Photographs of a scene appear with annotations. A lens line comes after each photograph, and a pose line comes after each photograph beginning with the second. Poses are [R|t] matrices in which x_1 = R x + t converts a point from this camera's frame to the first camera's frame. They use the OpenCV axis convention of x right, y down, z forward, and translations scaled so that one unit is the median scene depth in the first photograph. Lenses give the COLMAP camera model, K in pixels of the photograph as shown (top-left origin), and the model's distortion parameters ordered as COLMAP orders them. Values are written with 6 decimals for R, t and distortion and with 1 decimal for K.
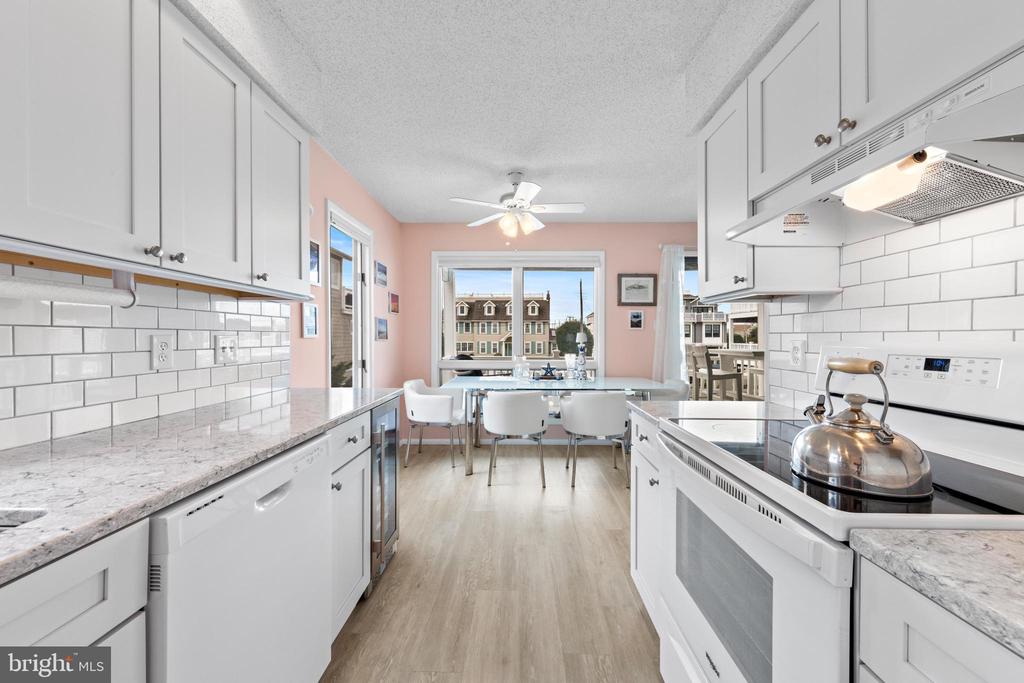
lens RADIAL K [[380.6, 0, 516.4], [0, 380.6, 340.0], [0, 0, 1]] dist [0.009136, -0.001839]
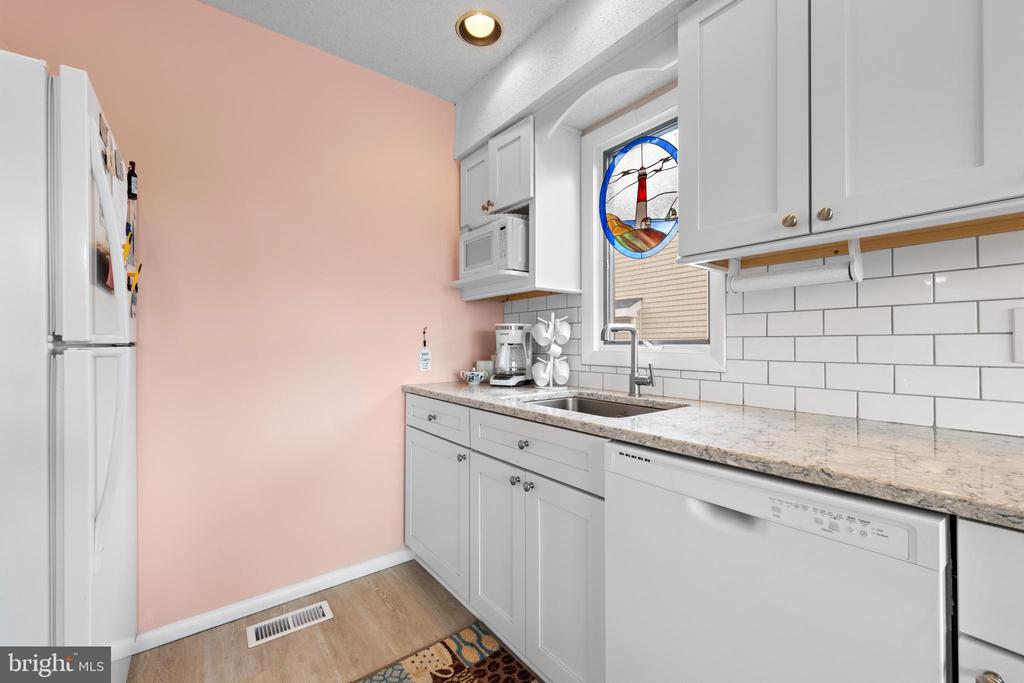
lens RADIAL K [[424.5, 0, 512.0], [0, 424.5, 338.0], [0, 0, 1]] dist [0.005224, 0.000213]
pose [[-0.794536, -0.009522, -0.607142, 0.068283], [-0.003457, 0.999932, -0.011158, 0.019462], [0.607207, -0.006767, -0.794515, 0.432993]]
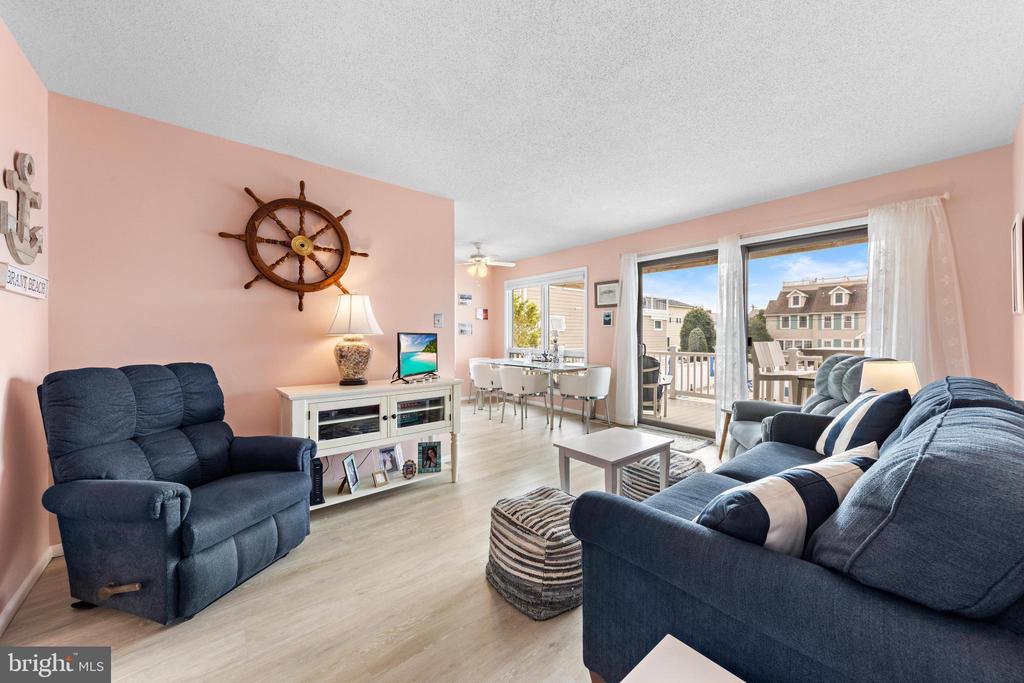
lens RADIAL K [[380.6, 0, 510.6], [0, 380.6, 337.0], [0, 0, 1]] dist [0.009136, -0.001839]
pose [[0.636801, 0.004925, -0.771012, 1.334824], [-0.004807, 0.999986, 0.002417, 0.006200], [0.771013, 0.002167, 0.636816, -0.025034]]
